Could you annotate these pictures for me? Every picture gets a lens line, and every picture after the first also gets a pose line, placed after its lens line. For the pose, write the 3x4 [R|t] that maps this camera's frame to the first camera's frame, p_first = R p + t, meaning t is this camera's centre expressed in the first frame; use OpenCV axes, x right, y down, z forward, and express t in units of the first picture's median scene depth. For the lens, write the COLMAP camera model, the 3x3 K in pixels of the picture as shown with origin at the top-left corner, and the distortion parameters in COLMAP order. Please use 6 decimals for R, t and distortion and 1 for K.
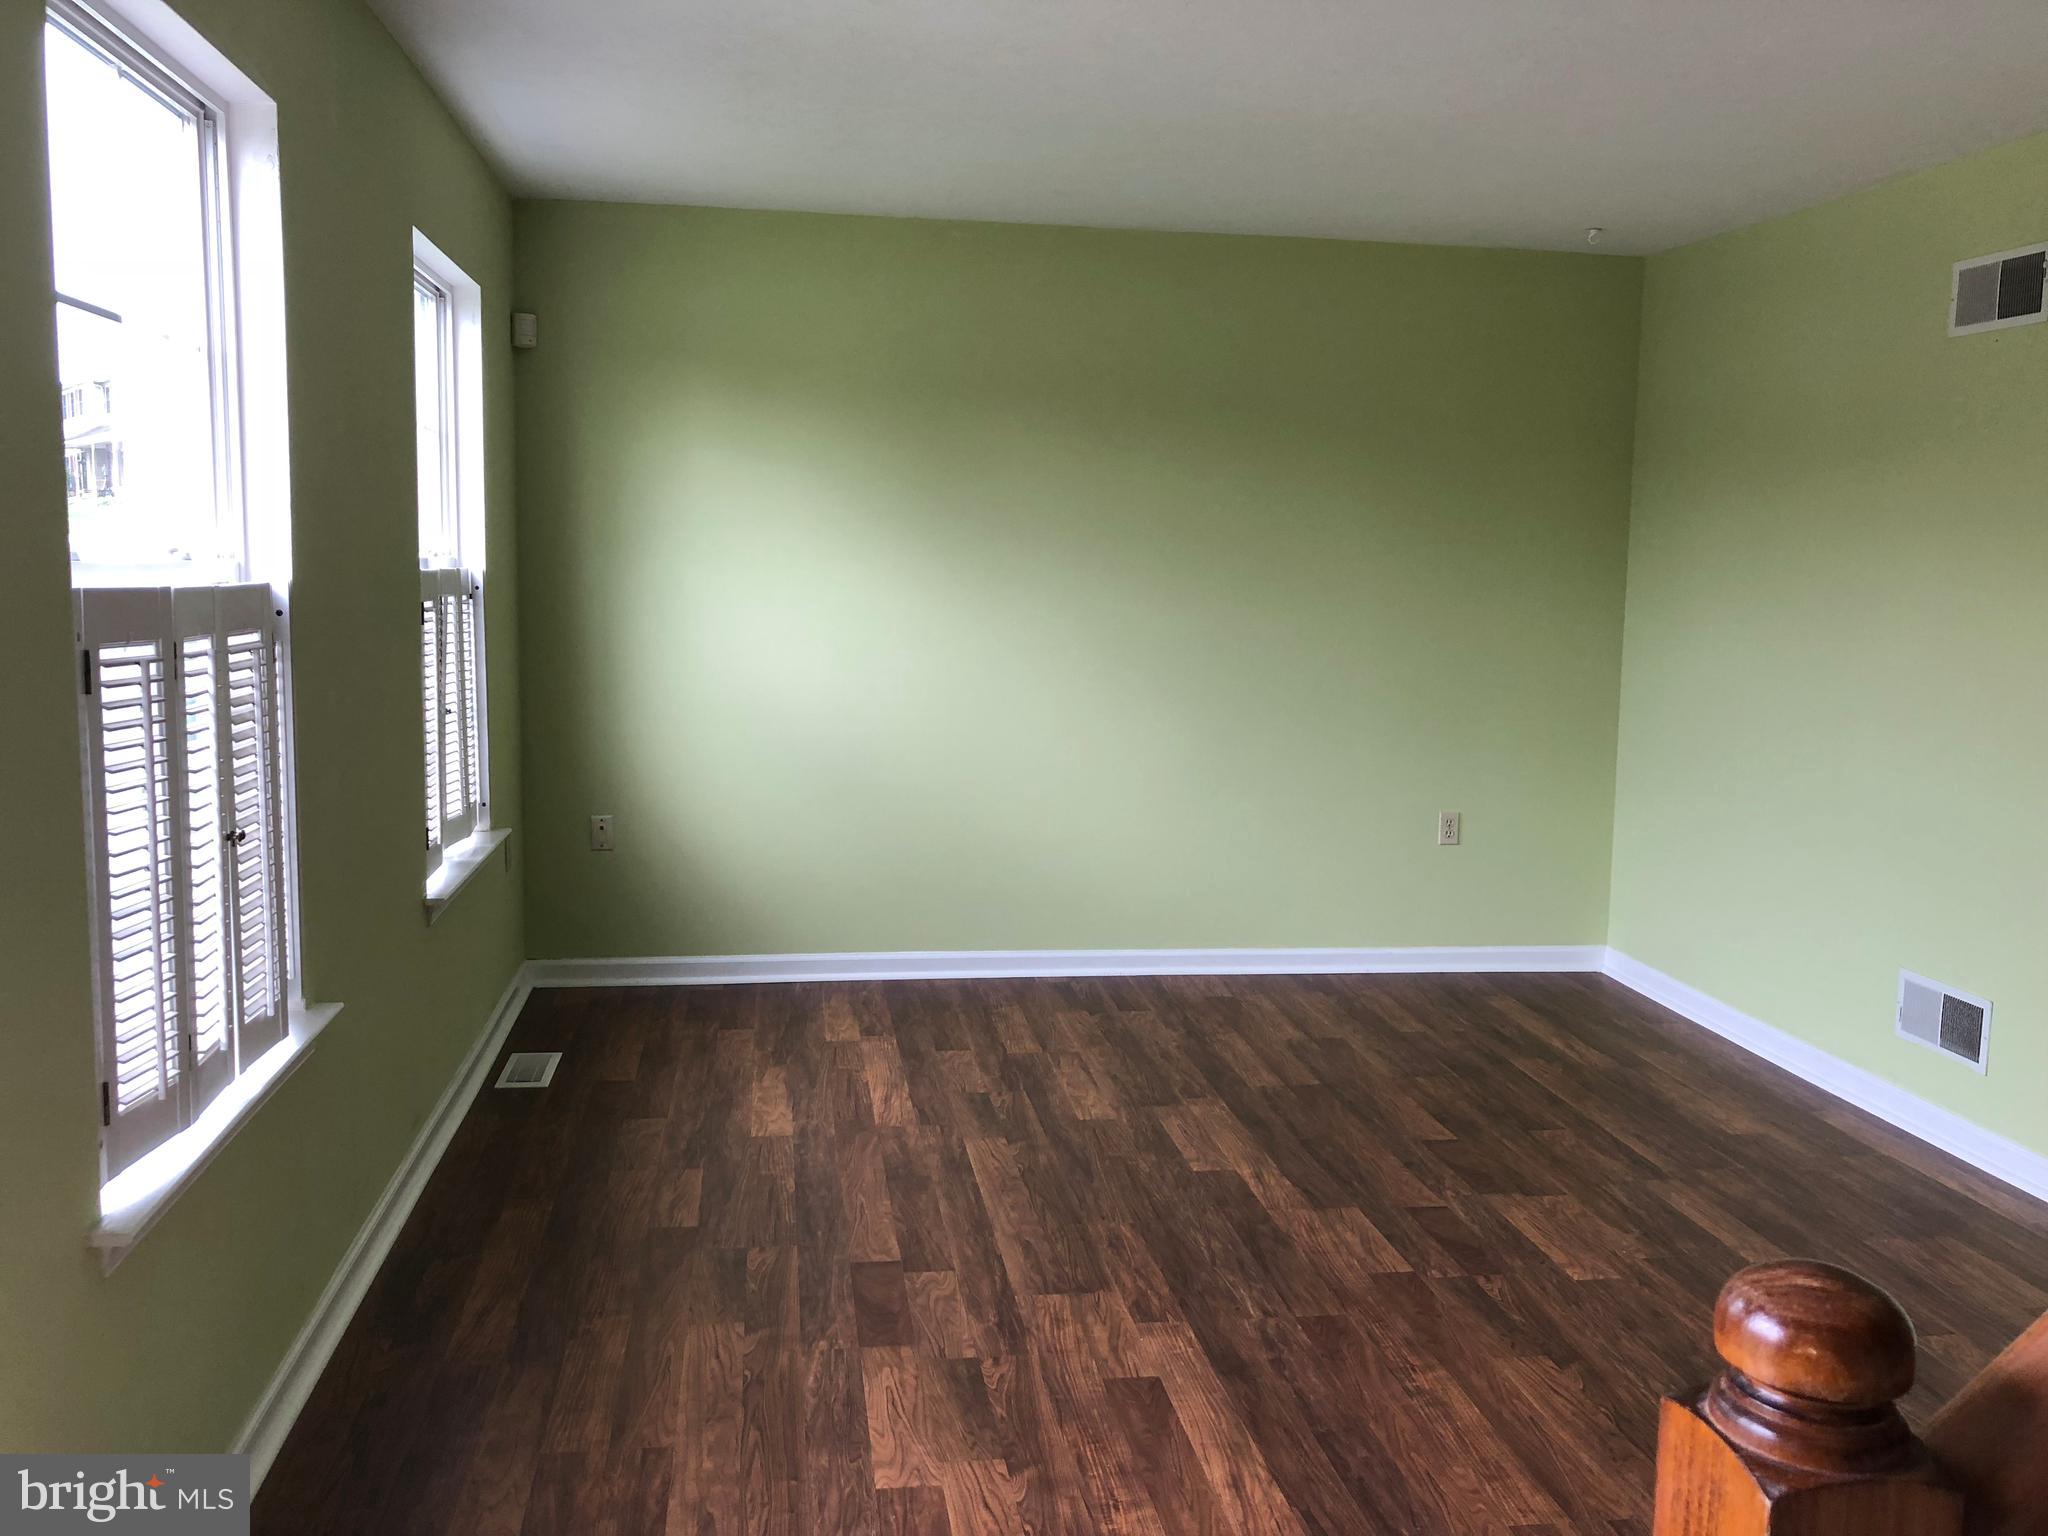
lens RADIAL K [[1681.7, 0, 1035.7], [0, 1681.7, 768.0], [0, 0, 1]] dist [0.040444, -0.045972]
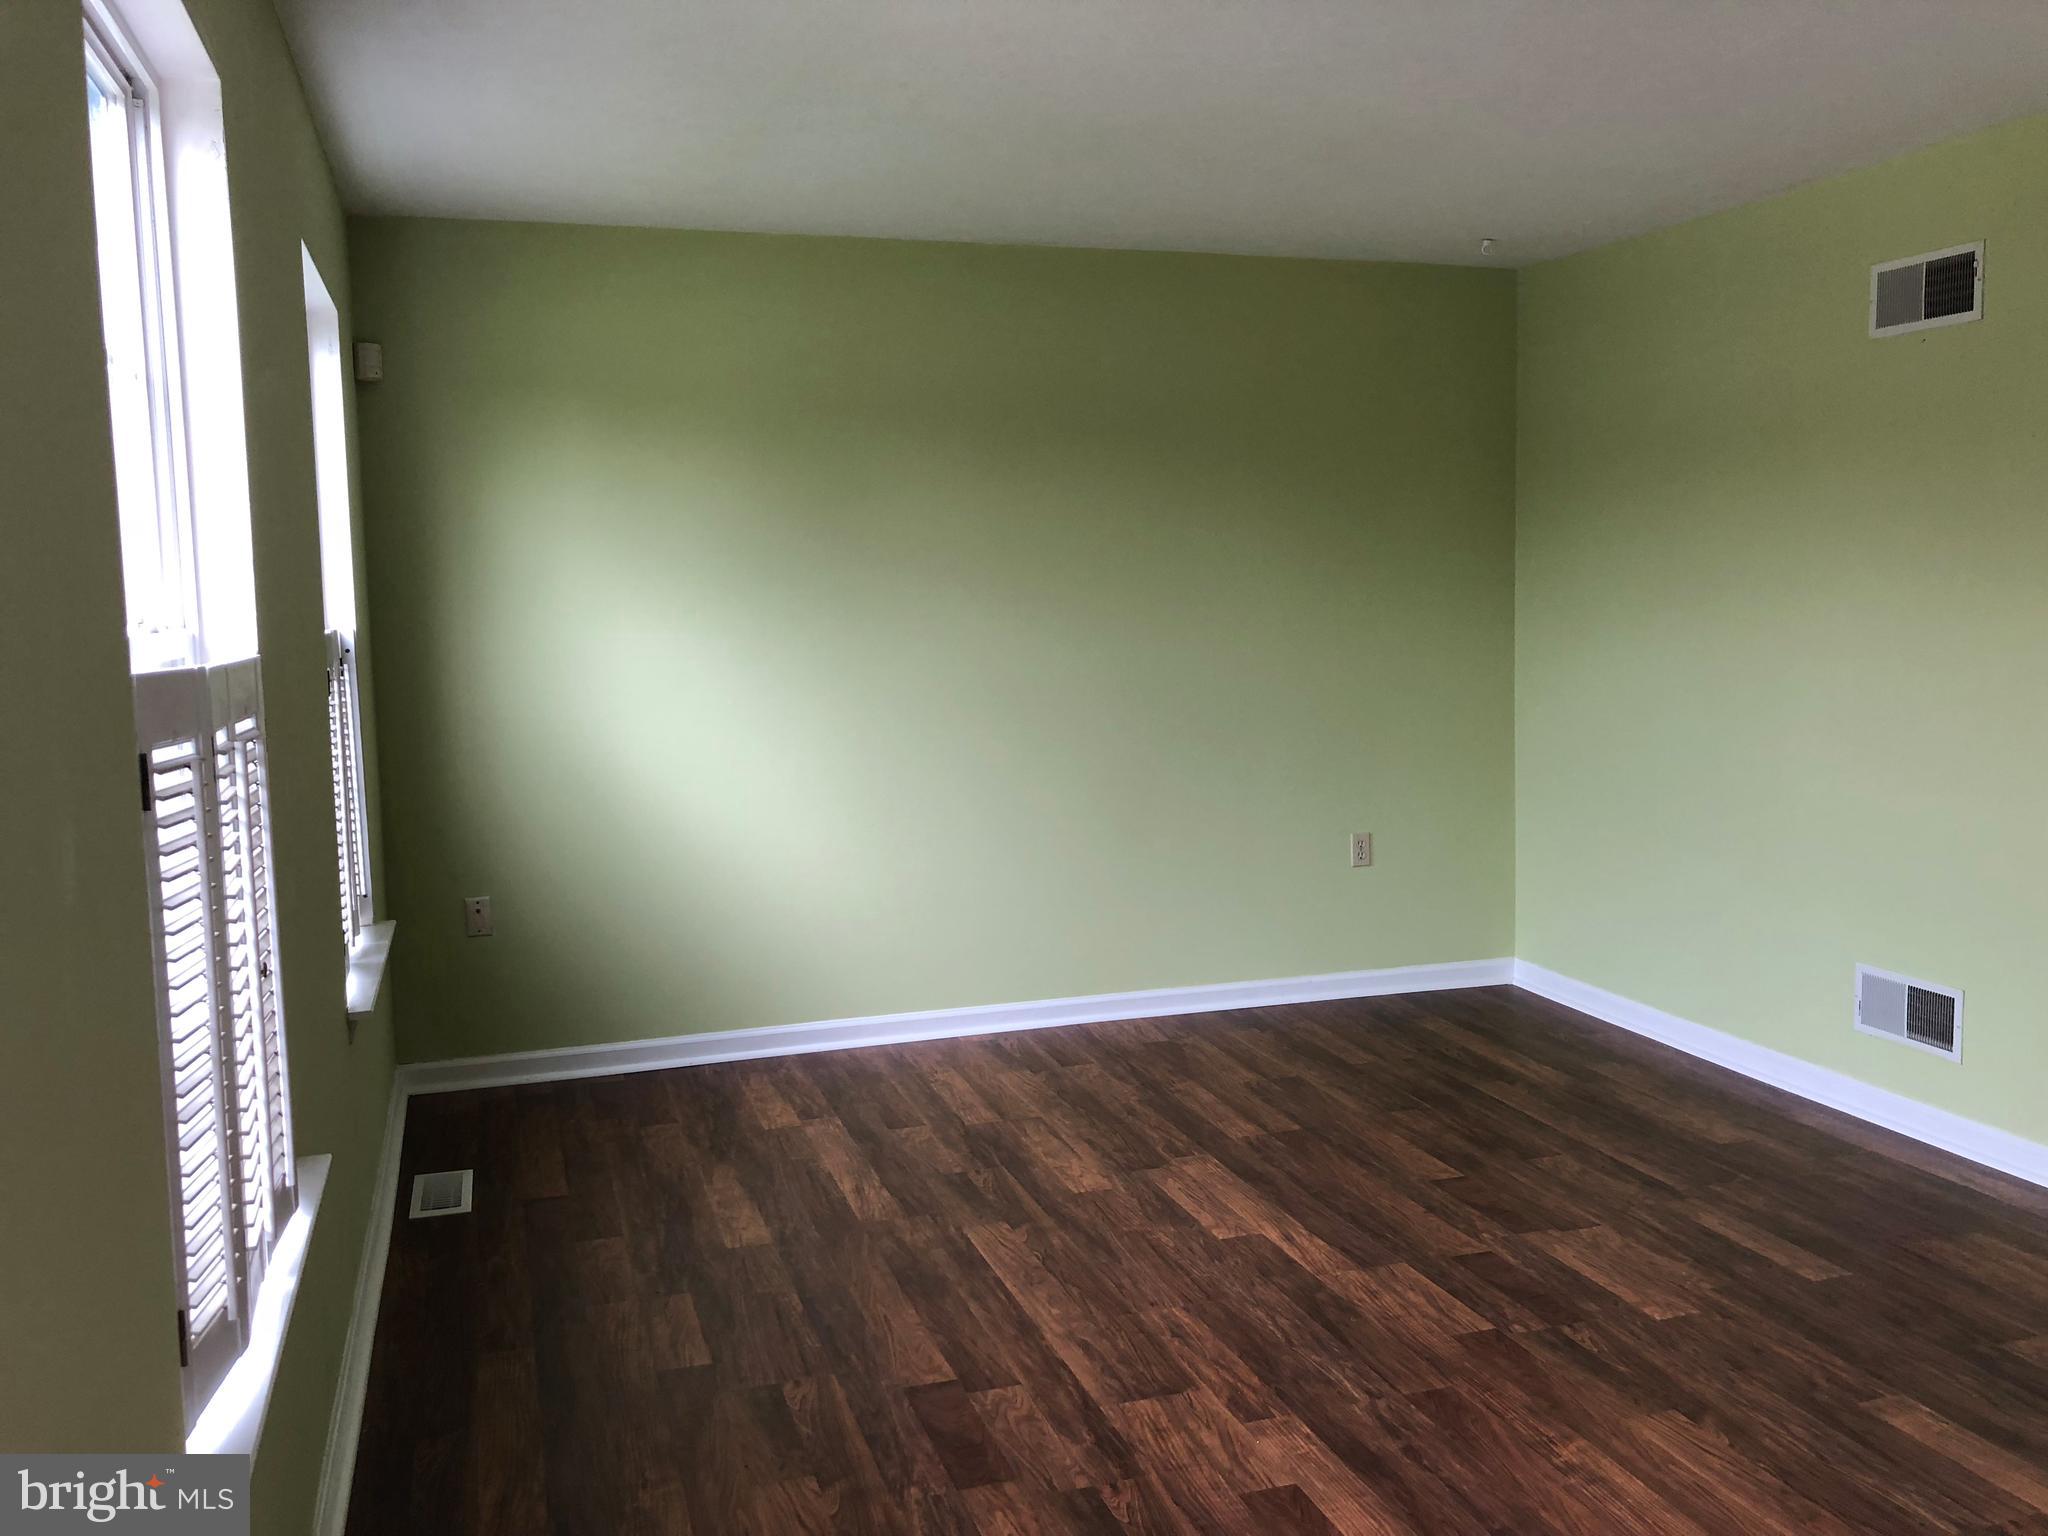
lens RADIAL K [[1681.7, 0, 1025.9], [0, 1681.7, 764.5], [0, 0, 1]] dist [0.040444, -0.045972]
pose [[0.986628, -0.056618, 0.152840, -0.137958], [0.059865, 0.998066, -0.016725, -0.013419], [-0.151597, 0.025651, 0.988109, 0.086474]]
